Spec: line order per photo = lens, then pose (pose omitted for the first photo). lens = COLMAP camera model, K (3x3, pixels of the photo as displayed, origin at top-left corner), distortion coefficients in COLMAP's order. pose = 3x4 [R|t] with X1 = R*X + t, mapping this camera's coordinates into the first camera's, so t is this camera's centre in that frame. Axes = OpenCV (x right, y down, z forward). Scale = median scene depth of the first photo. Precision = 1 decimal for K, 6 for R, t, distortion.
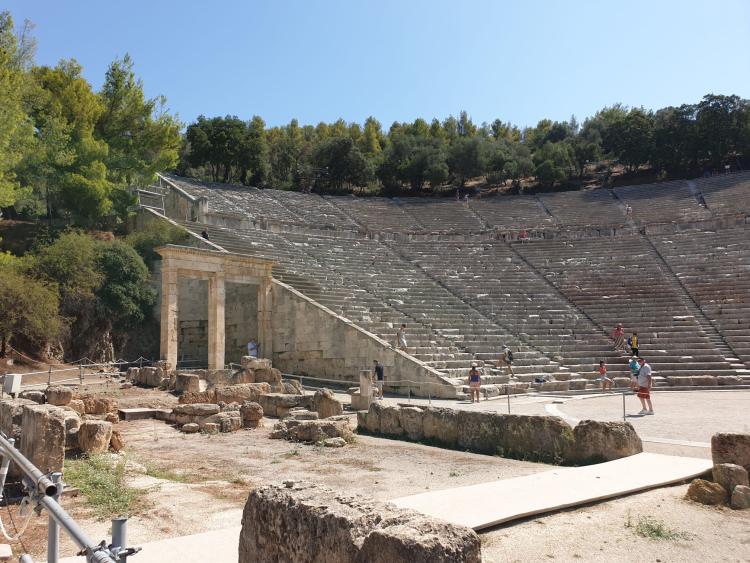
lens RADIAL K [[572.7, 0, 375.0], [0, 572.7, 281.5], [0, 0, 1]] dist [0.049049, -0.089439]
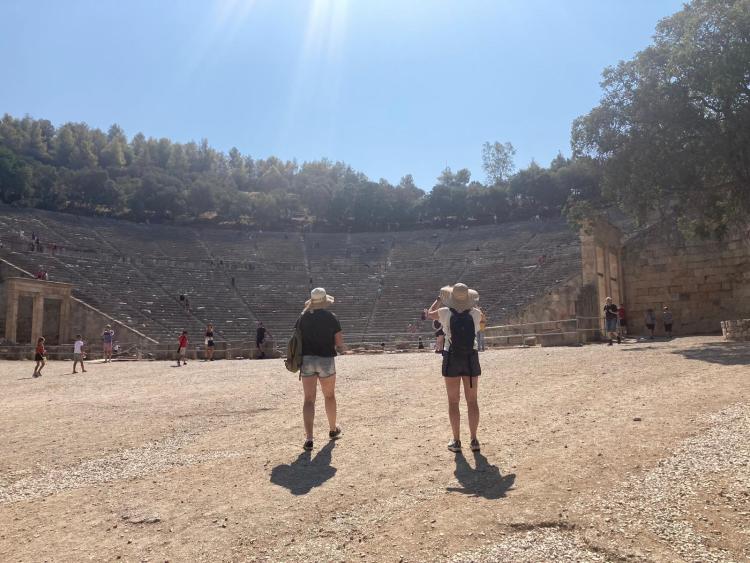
lens RADIAL K [[572.7, 0, 375.0], [0, 572.7, 281.5], [0, 0, 1]] dist [0.049049, -0.089439]
pose [[0.899100, 0.059064, 0.433741, -0.083918], [-0.061244, 0.998083, -0.008959, -0.066006], [-0.433438, -0.018509, 0.900993, -0.693729]]
